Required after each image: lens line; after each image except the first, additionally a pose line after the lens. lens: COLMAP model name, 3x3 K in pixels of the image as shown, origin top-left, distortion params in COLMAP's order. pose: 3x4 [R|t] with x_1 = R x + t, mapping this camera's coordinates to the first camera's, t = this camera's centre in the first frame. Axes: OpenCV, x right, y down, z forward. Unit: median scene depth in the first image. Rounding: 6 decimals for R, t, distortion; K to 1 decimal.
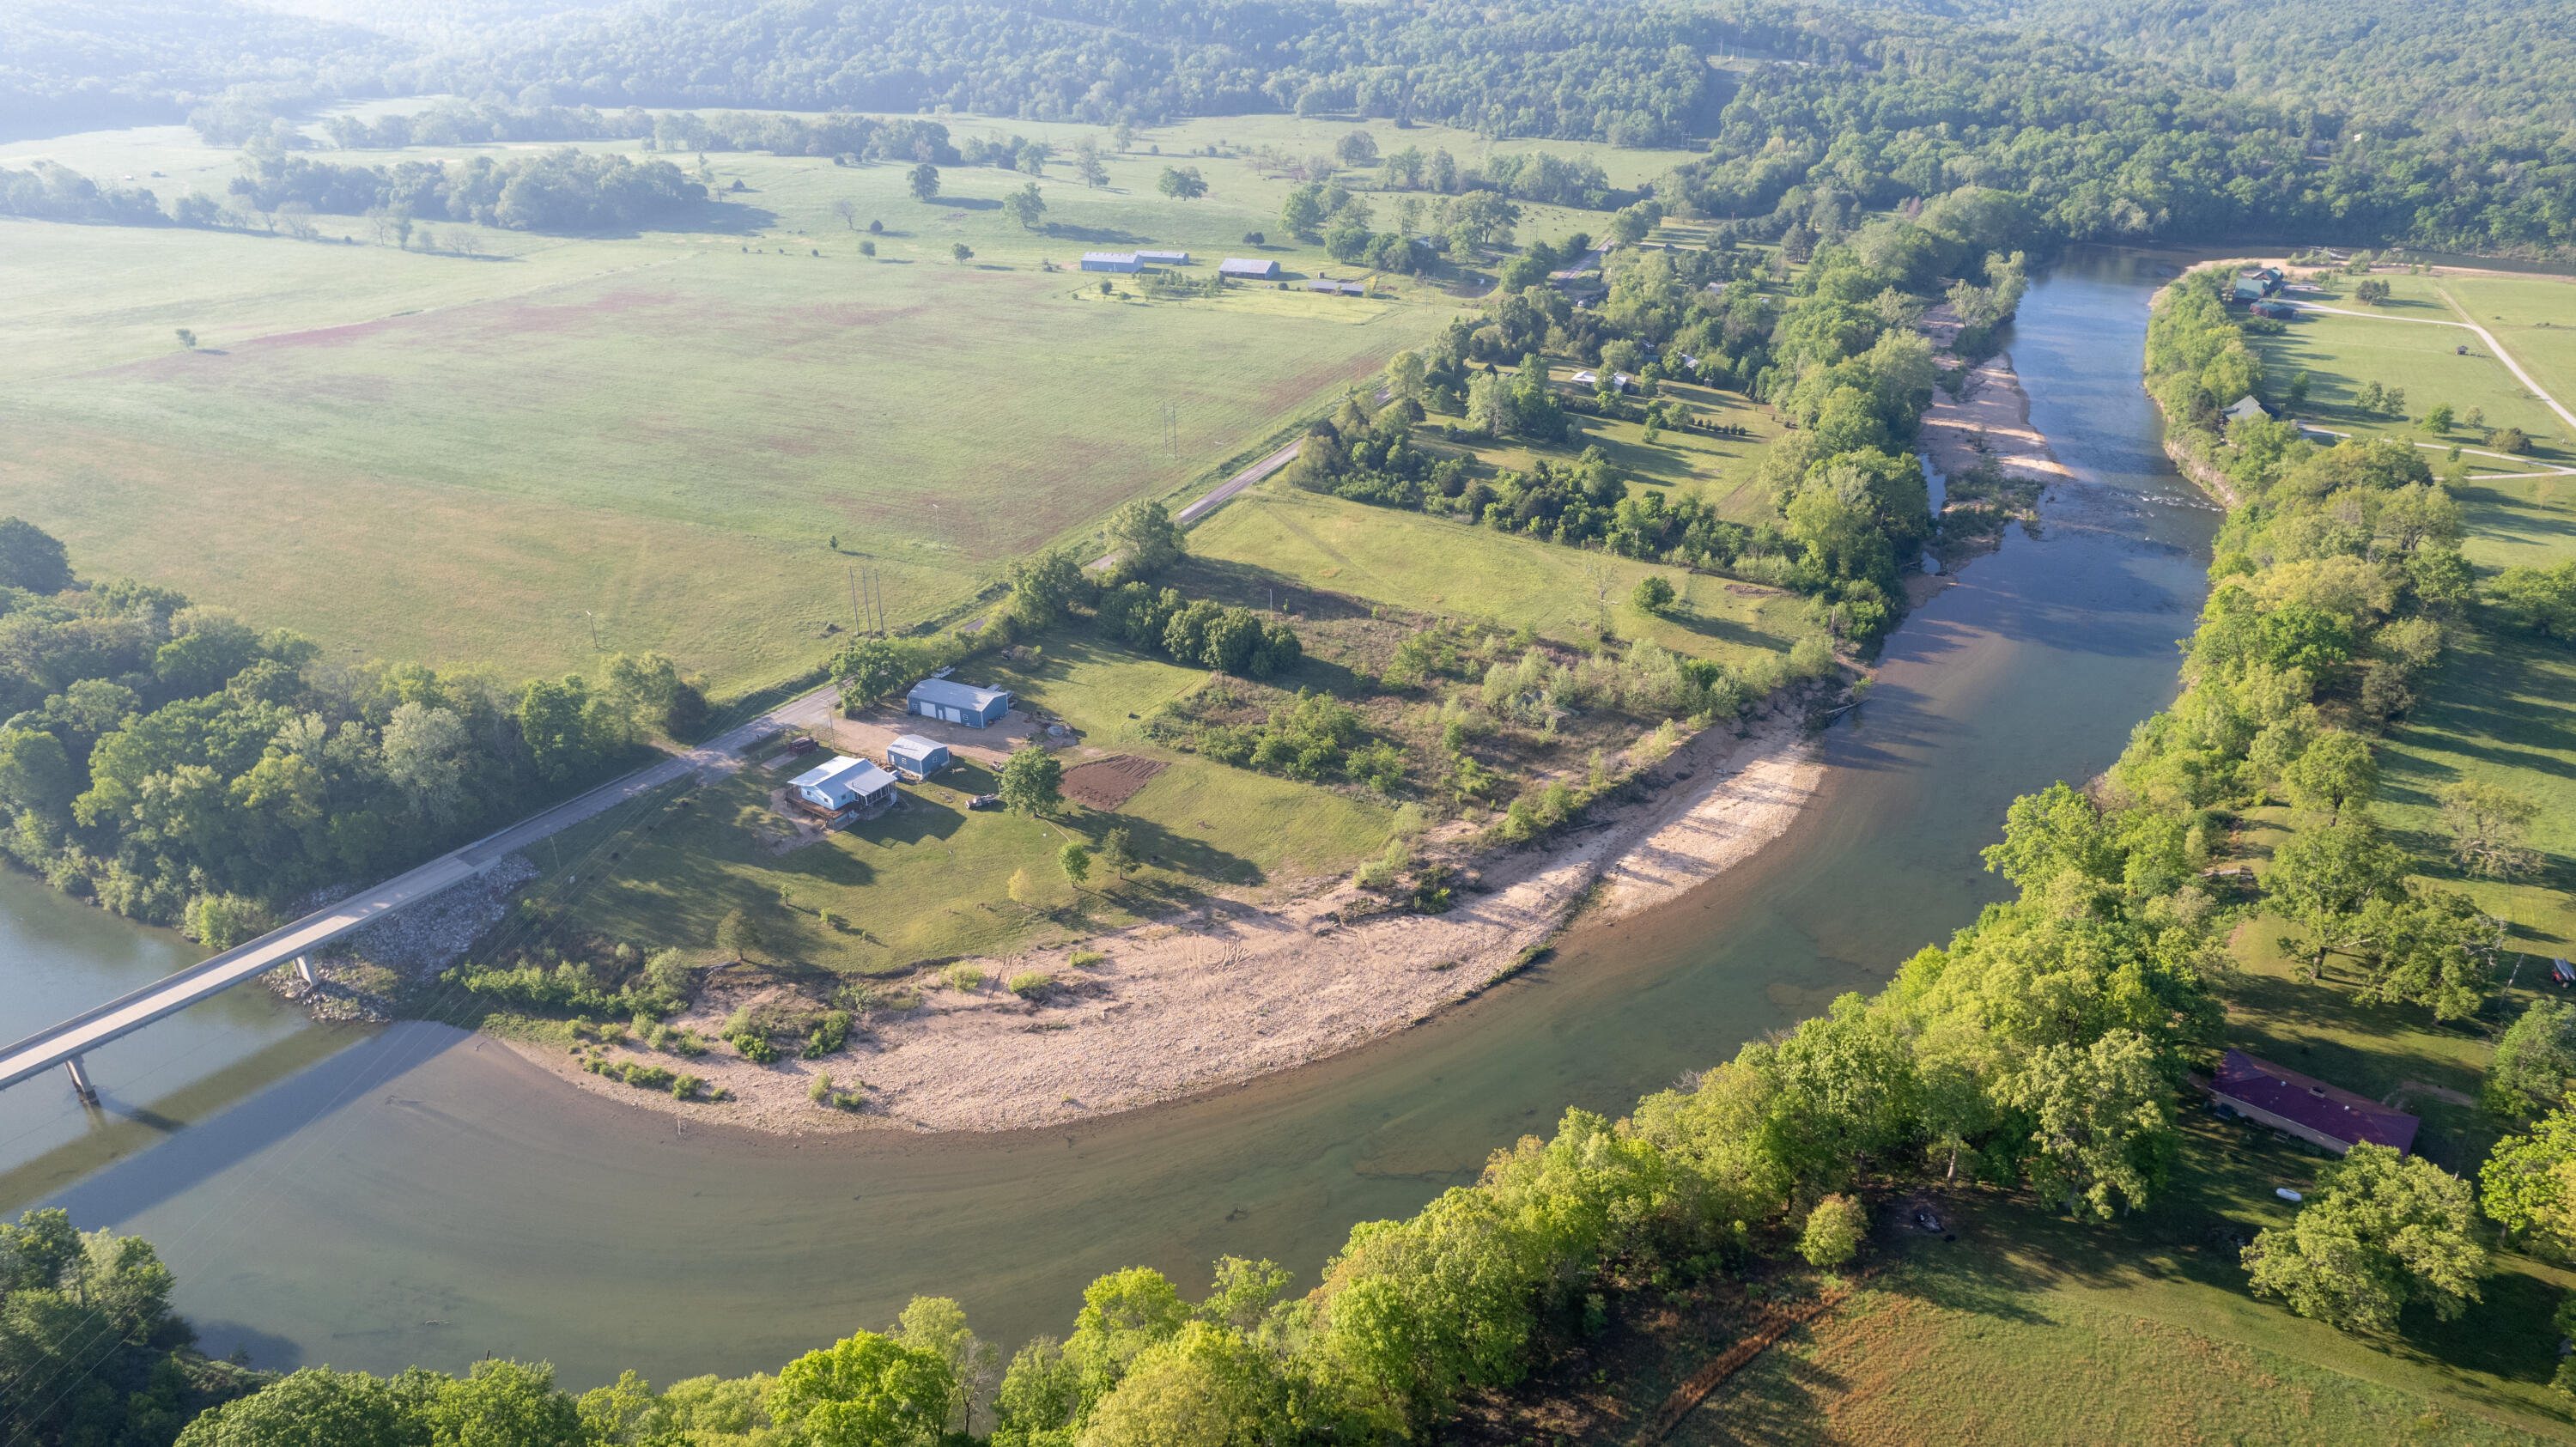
lens RADIAL K [[1651.2, 0, 1300.3], [0, 1651.2, 732.8], [0, 0, 1]] dist [-0.077225, 0.070079]
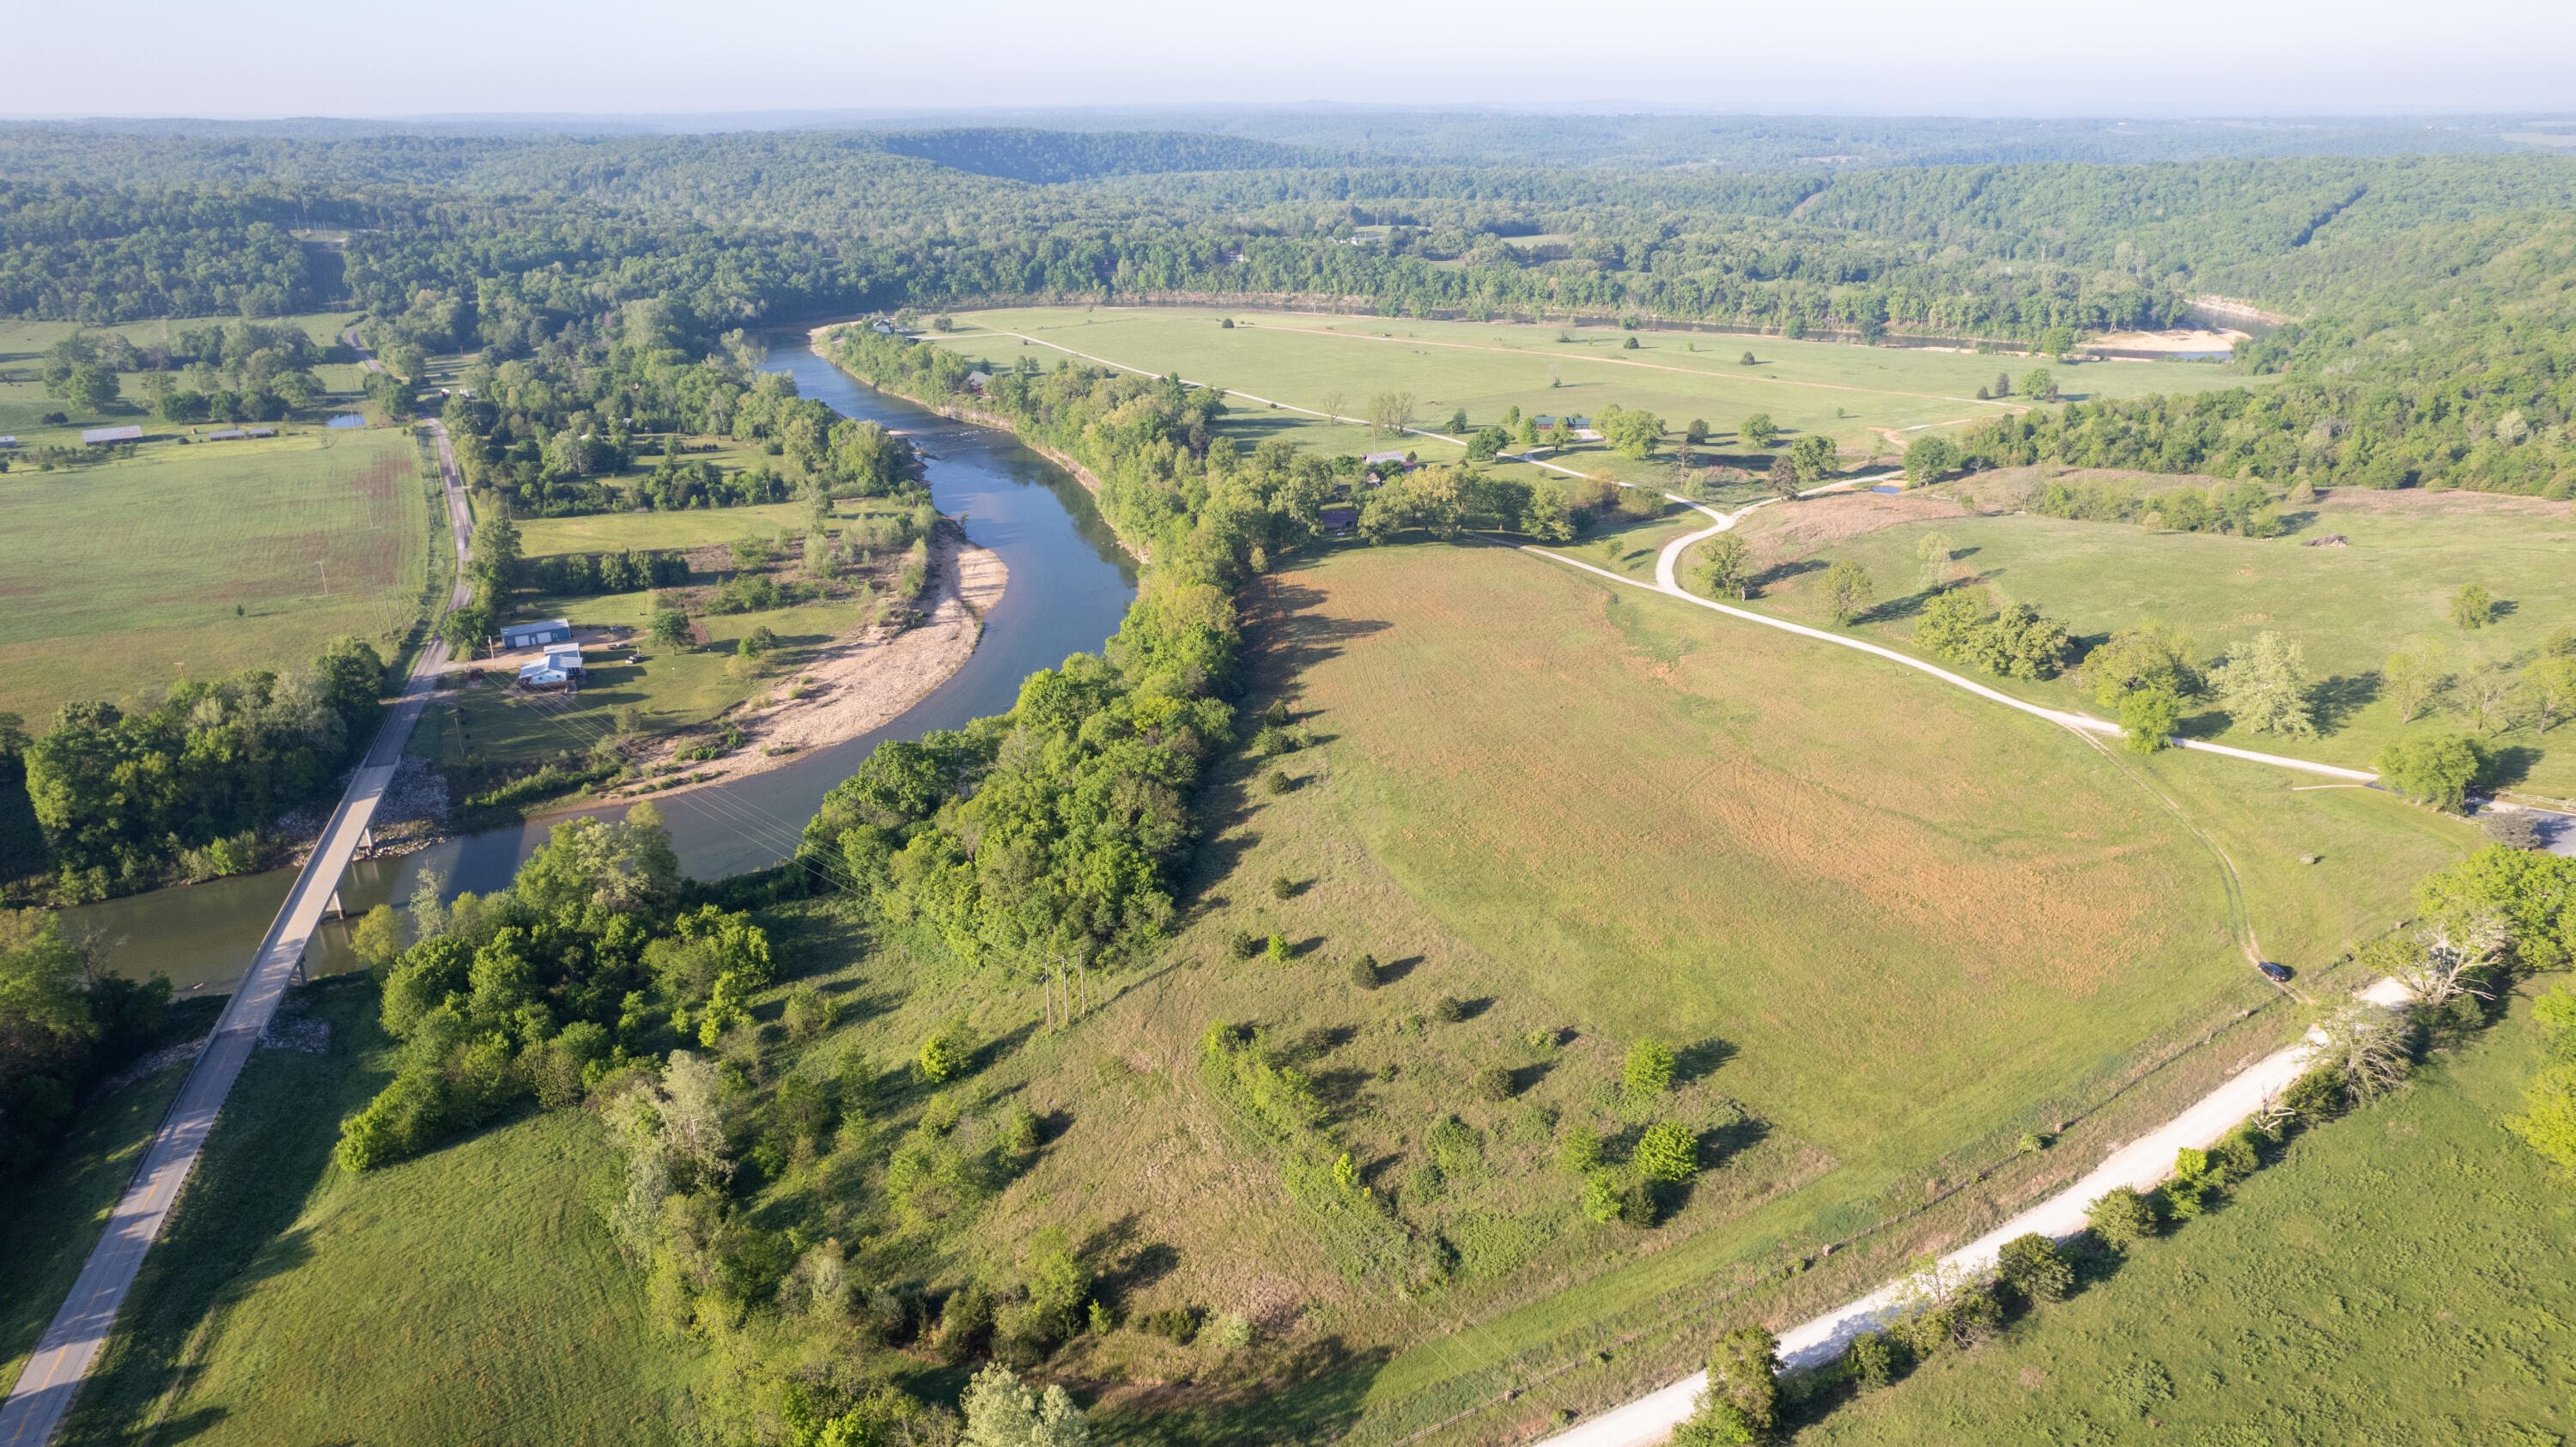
lens RADIAL K [[1651.2, 0, 1294.8], [0, 1651.2, 702.5], [0, 0, 1]] dist [-0.077225, 0.070079]
pose [[0.594298, -0.282871, 0.752857, -0.464715], [0.363962, 0.929356, 0.061880, 0.098519], [-0.717177, 0.237236, 0.655268, -0.205574]]
